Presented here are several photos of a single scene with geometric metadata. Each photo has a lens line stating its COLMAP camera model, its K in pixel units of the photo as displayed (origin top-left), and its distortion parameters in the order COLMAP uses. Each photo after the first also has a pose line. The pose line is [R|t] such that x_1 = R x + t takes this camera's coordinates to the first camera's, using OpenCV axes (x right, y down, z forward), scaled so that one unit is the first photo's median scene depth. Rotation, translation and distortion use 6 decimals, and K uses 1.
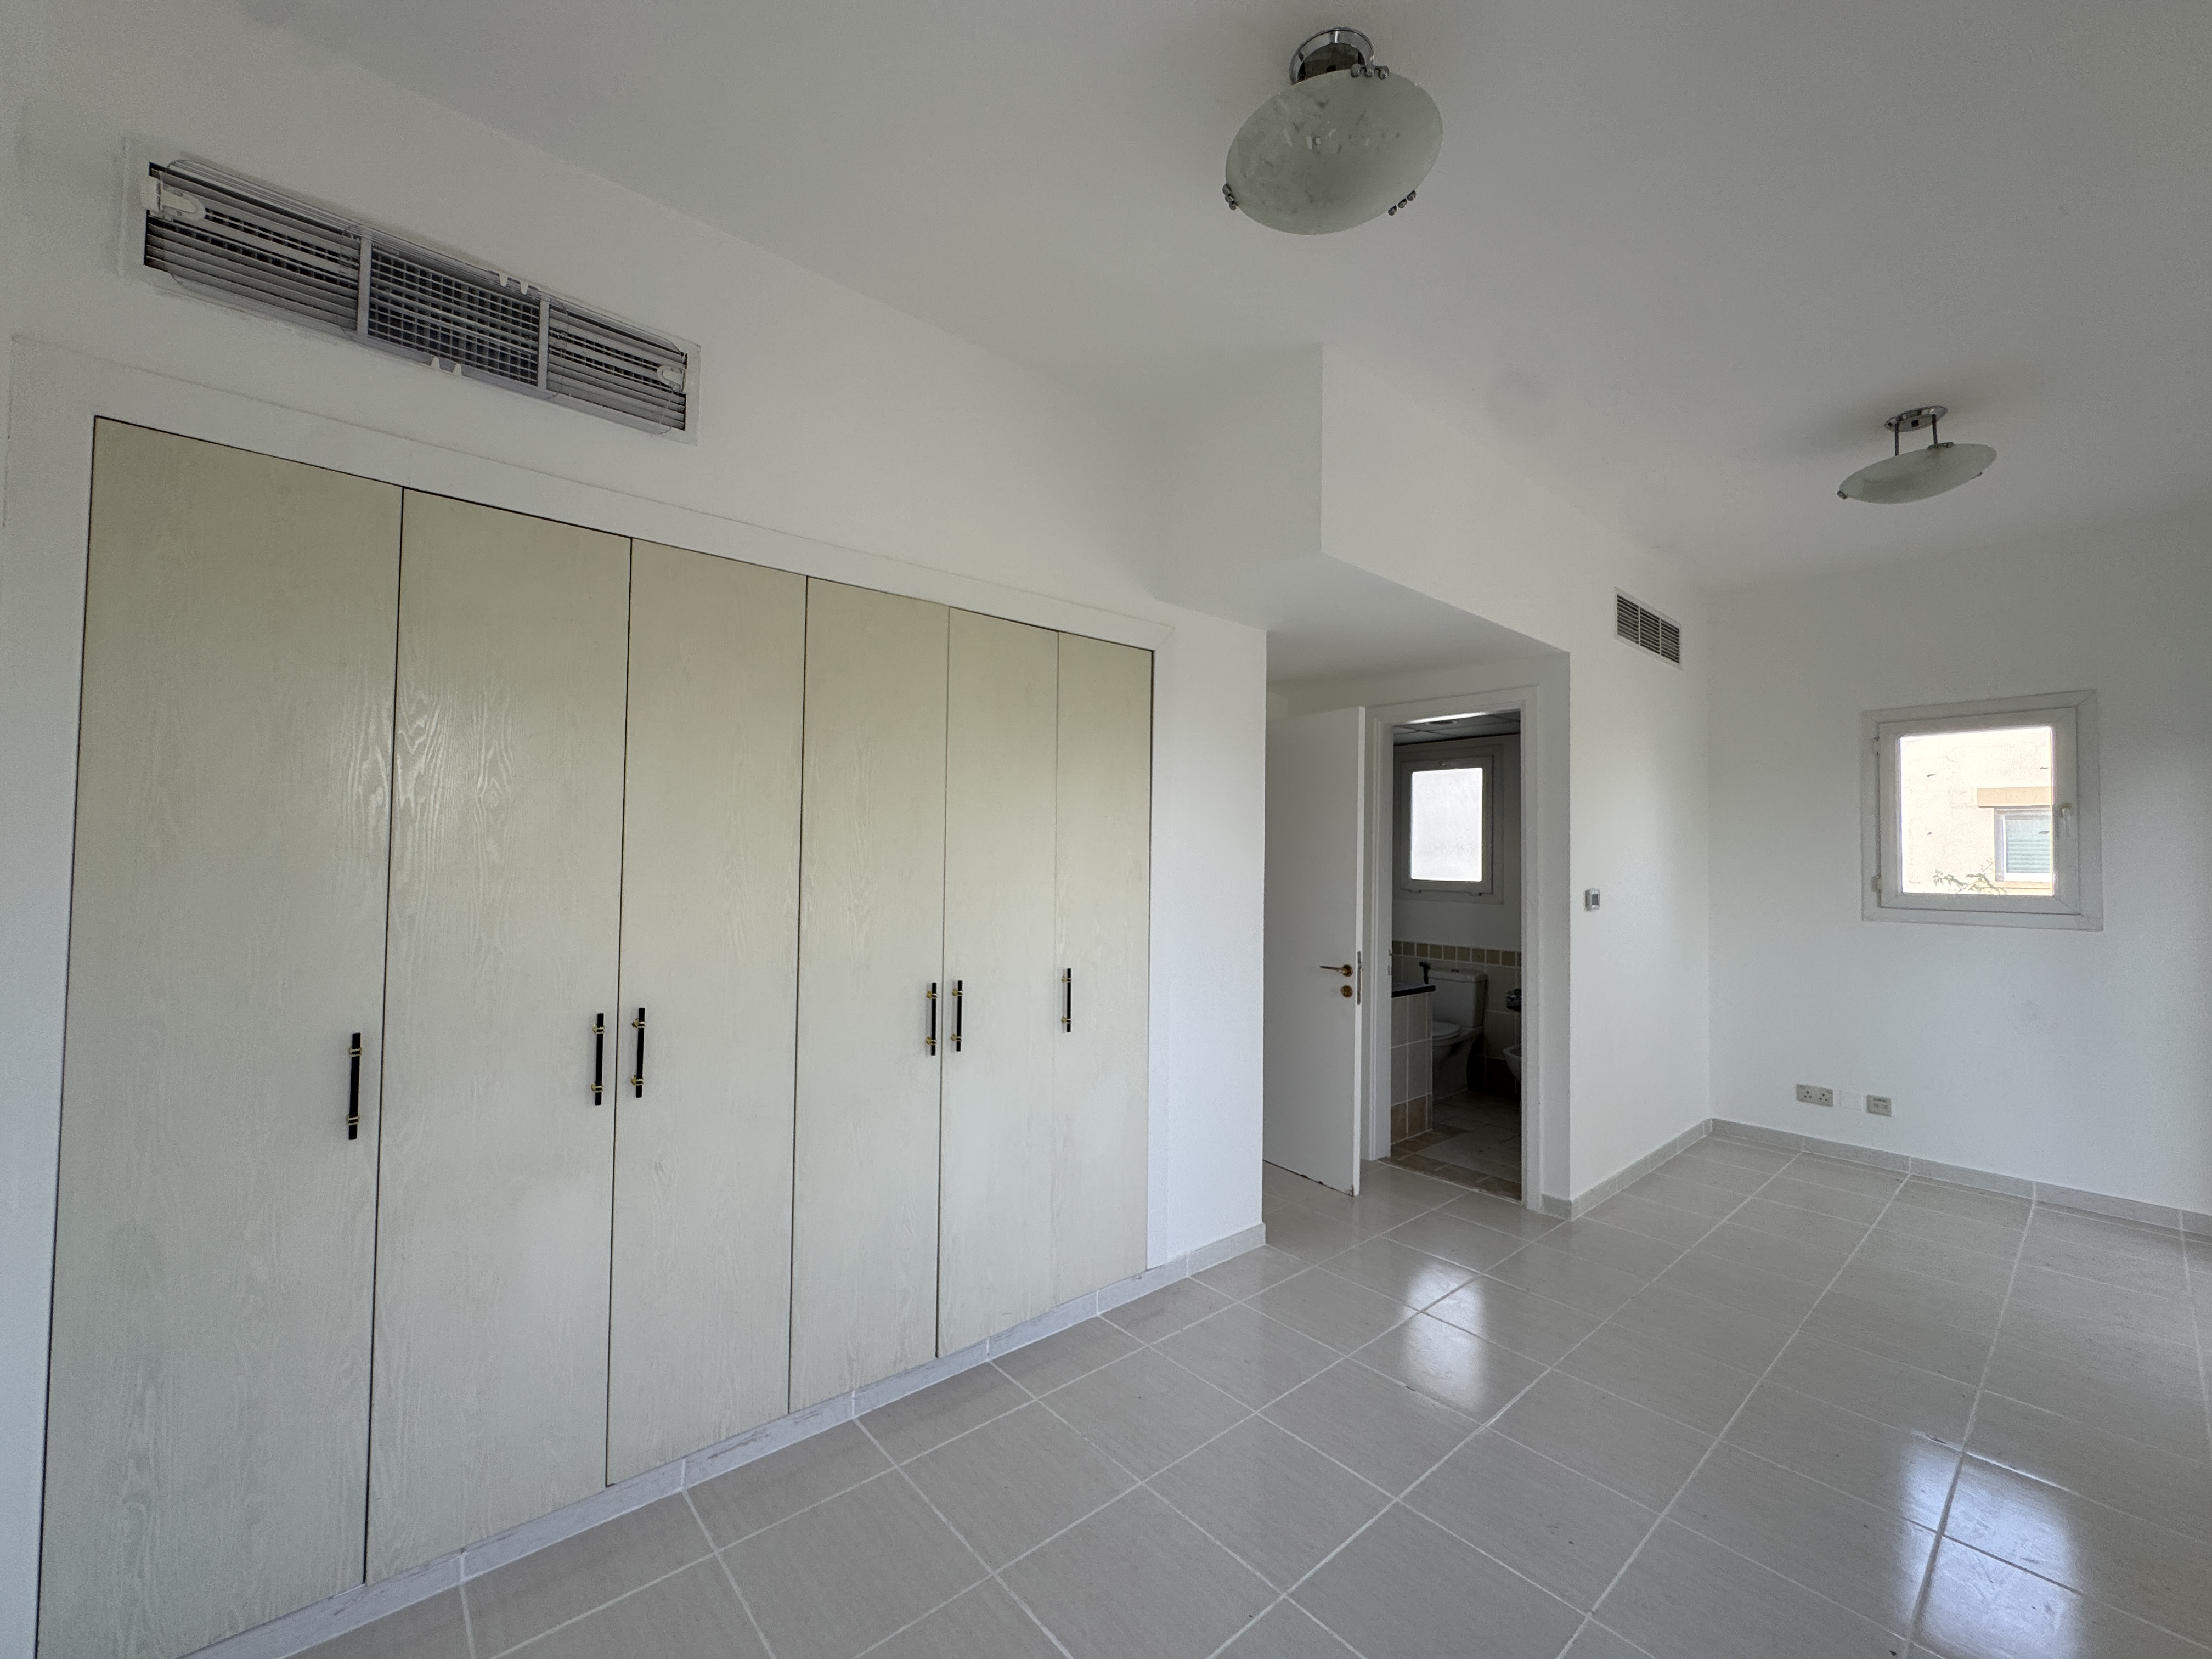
lens RADIAL K [[887.2, 0, 1106.0], [0, 887.2, 829.5], [0, 0, 1]] dist [0.000998, 0.000319]
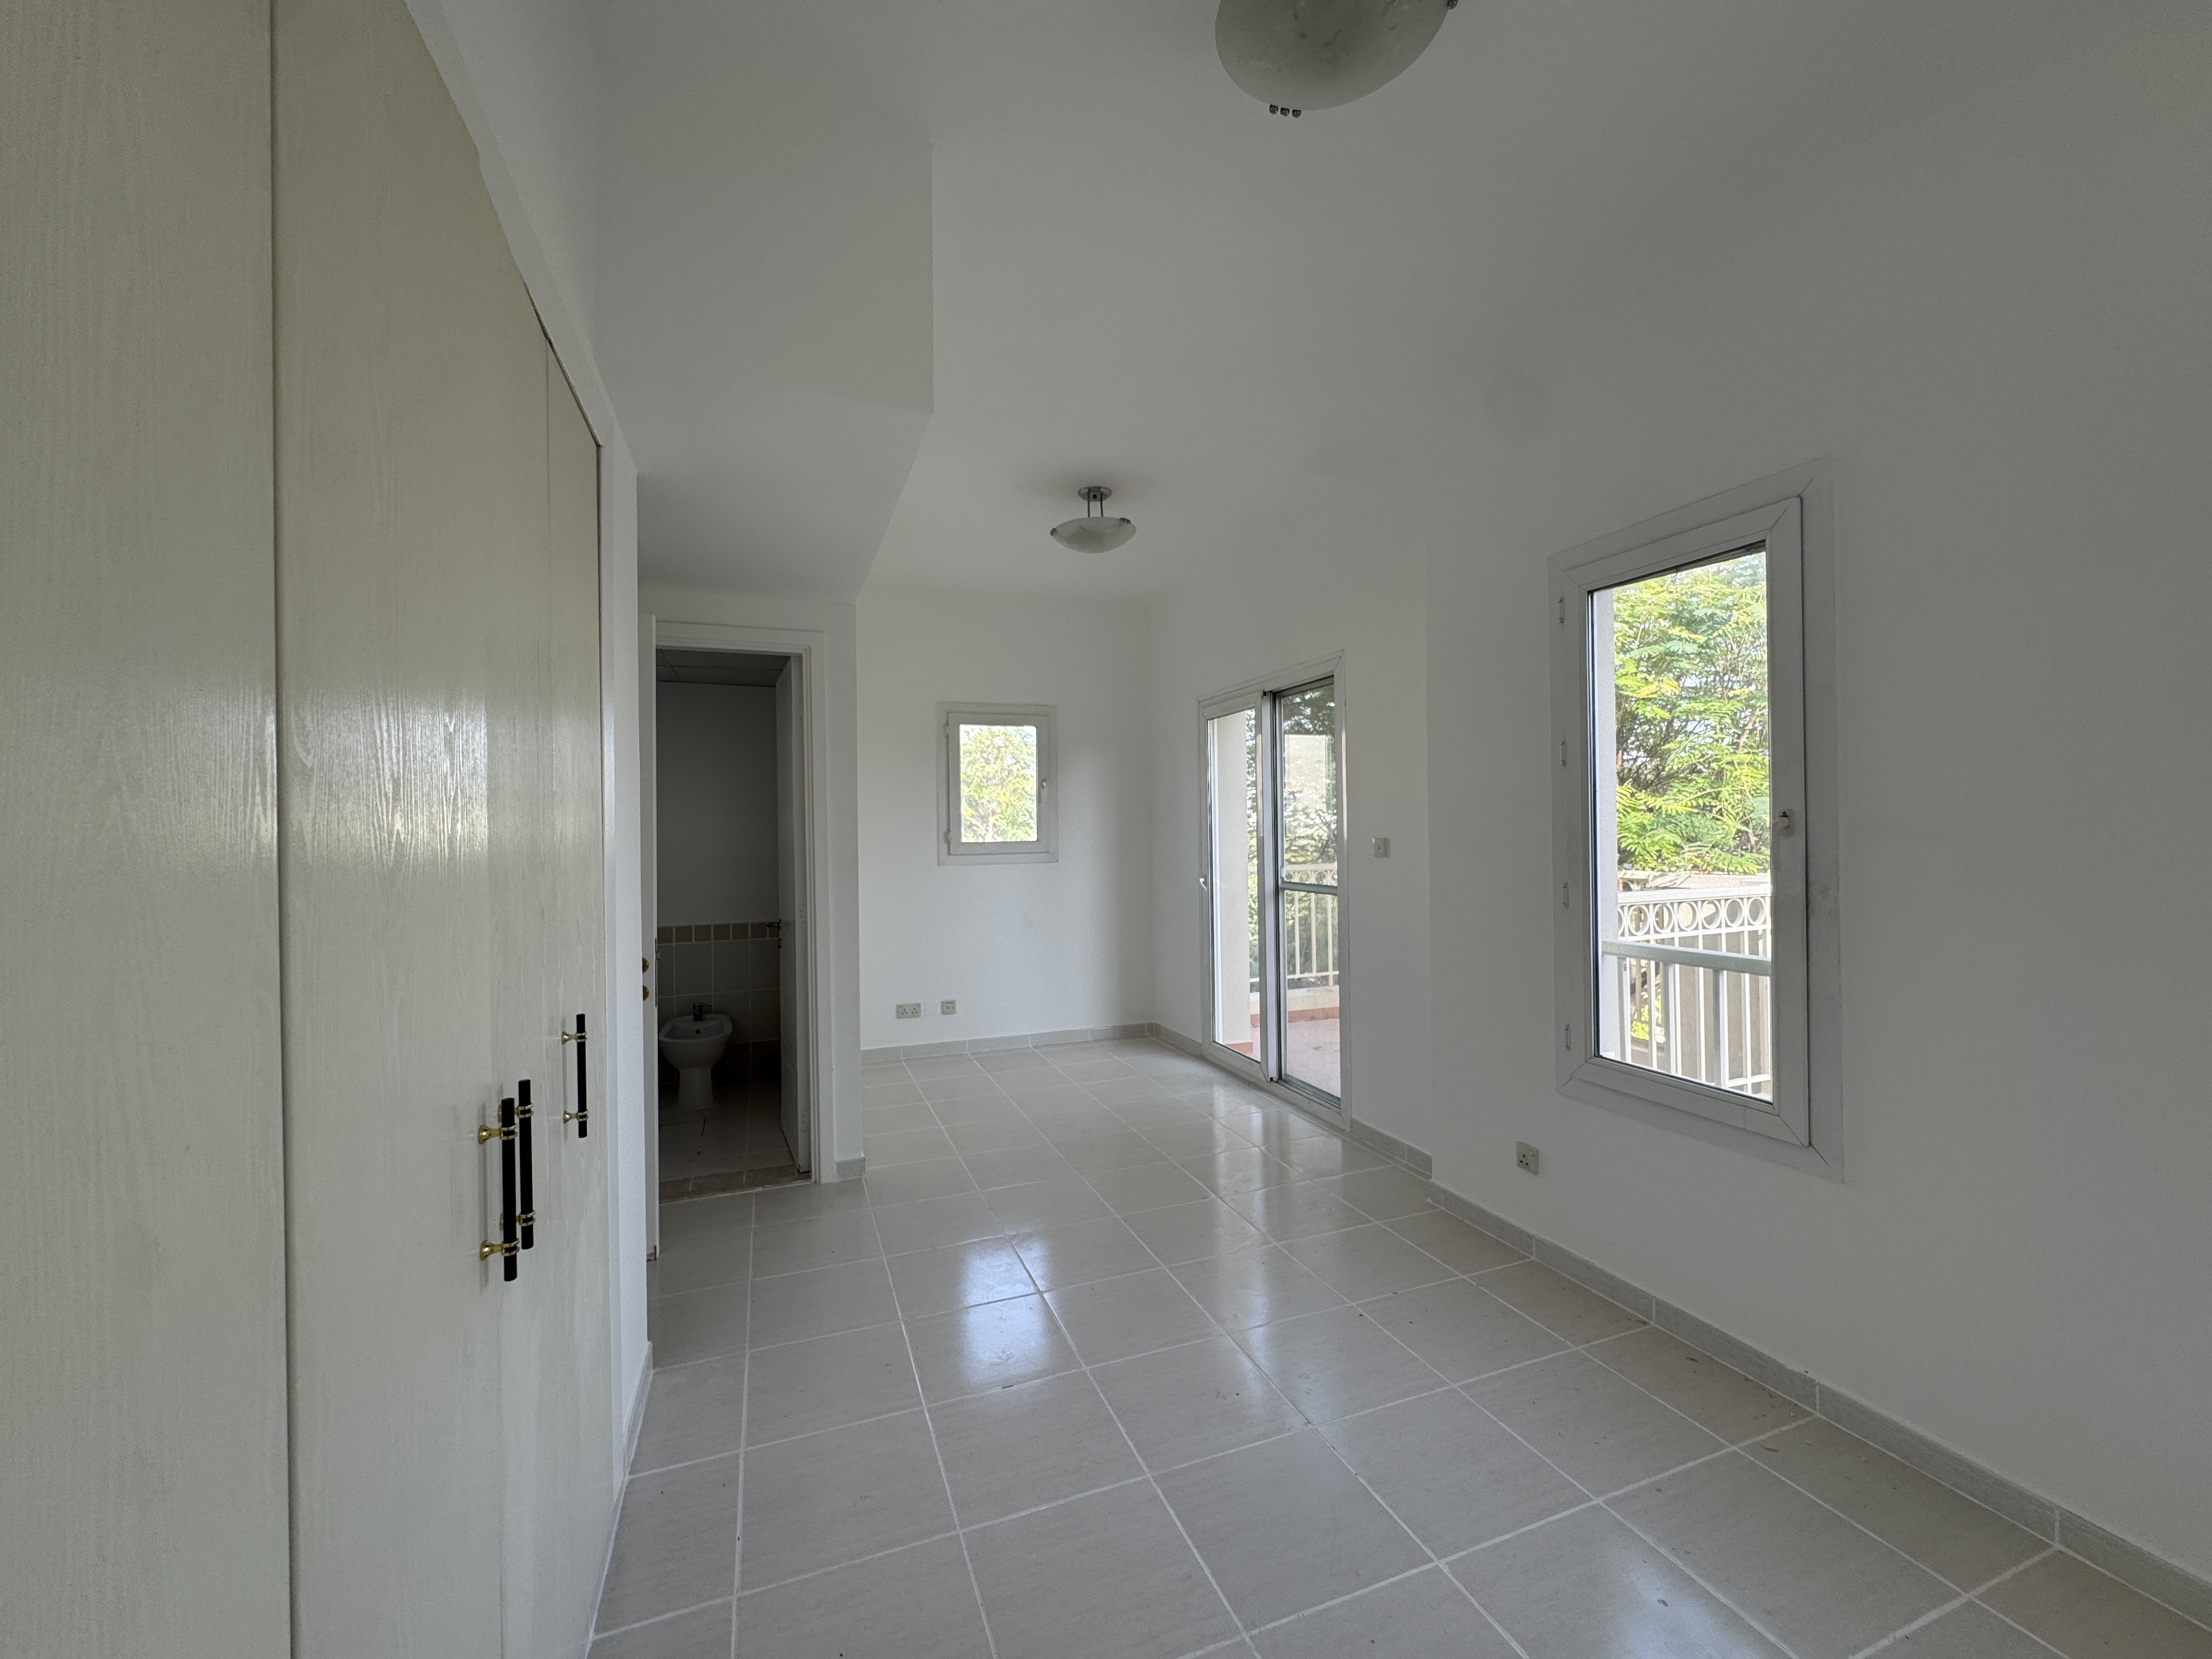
lens RADIAL K [[887.2, 0, 1106.0], [0, 887.2, 829.5], [0, 0, 1]] dist [0.000998, 0.000319]
pose [[0.343145, -0.012921, 0.939194, -0.289905], [-0.013403, 0.999736, 0.018650, 0.025957], [-0.939187, -0.018988, 0.342881, 0.375235]]
